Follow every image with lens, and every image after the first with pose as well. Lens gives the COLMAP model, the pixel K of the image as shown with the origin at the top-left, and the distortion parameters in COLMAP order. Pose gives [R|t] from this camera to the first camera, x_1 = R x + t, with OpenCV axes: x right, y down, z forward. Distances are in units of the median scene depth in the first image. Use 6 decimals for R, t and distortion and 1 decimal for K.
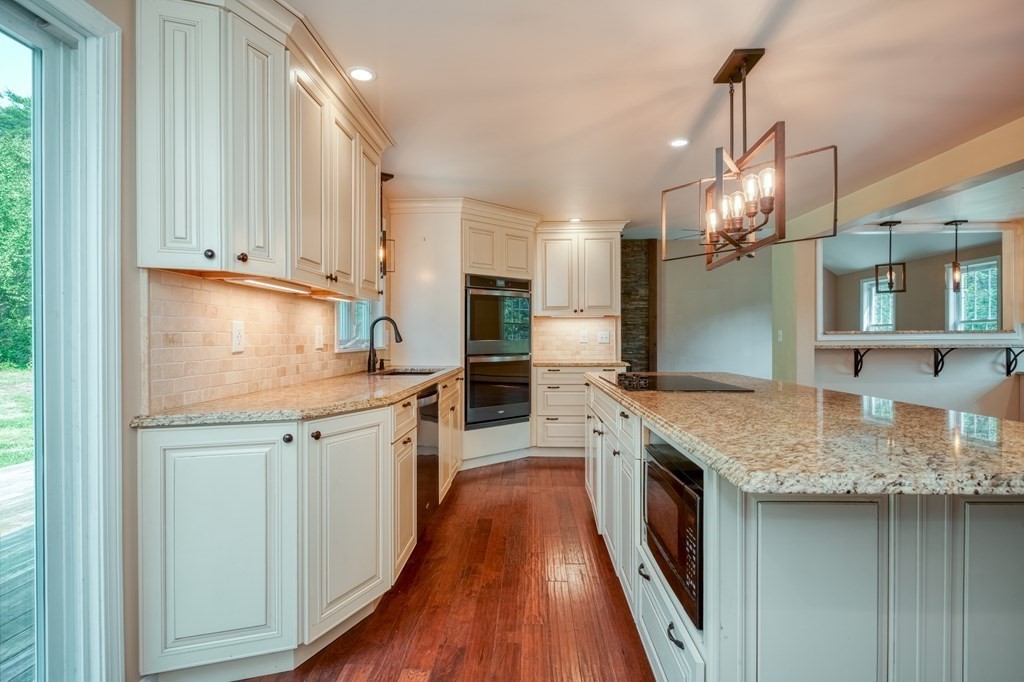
lens RADIAL K [[526.8, 0, 505.7], [0, 526.8, 341.3], [0, 0, 1]] dist [-0.000063, -0.003970]
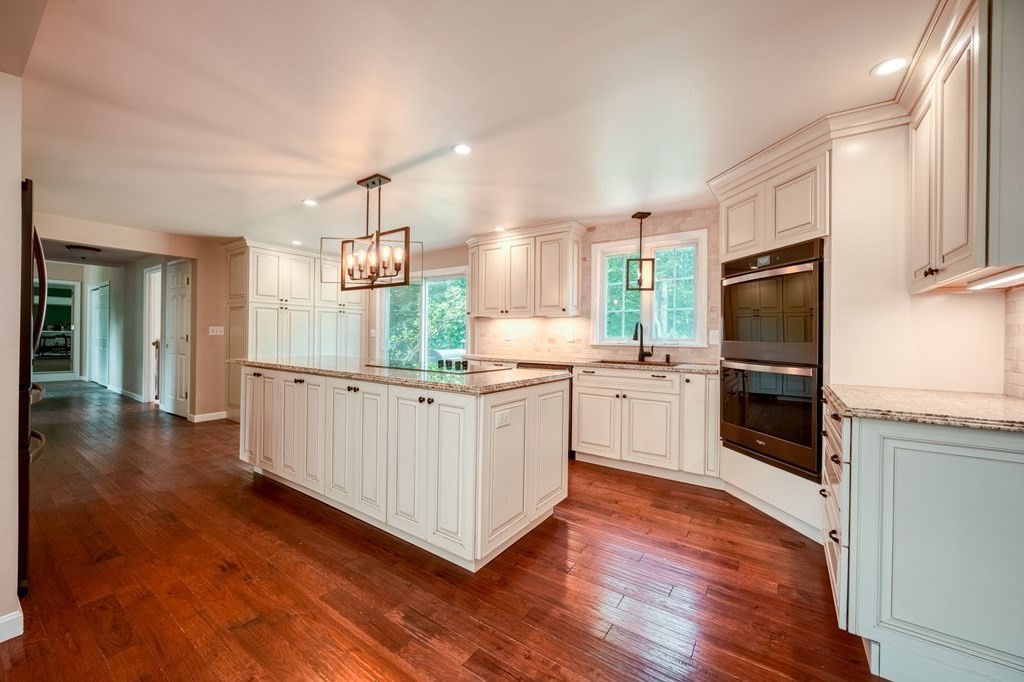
lens RADIAL K [[401.4, 0, 506.0], [0, 401.4, 334.3], [0, 0, 1]] dist [-0.009451, -0.002010]
pose [[-0.536556, -0.009534, -0.843811, 0.750700], [-0.016893, 0.999857, -0.000555, -0.005732], [0.843696, 0.013957, -0.536640, 1.182925]]
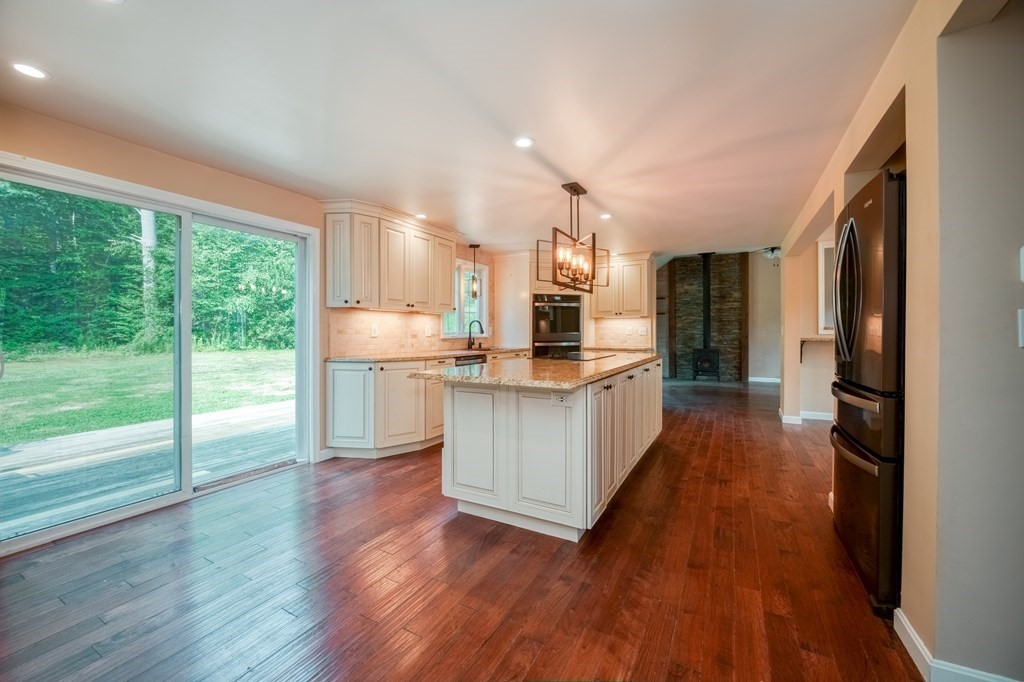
lens RADIAL K [[401.4, 0, 514.4], [0, 401.4, 332.8], [0, 0, 1]] dist [-0.009451, -0.002010]
pose [[0.899671, 0.003731, -0.436552, 0.493444], [-0.004645, 0.999989, -0.001024, -0.000201], [0.436544, 0.002949, 0.899678, -0.223975]]
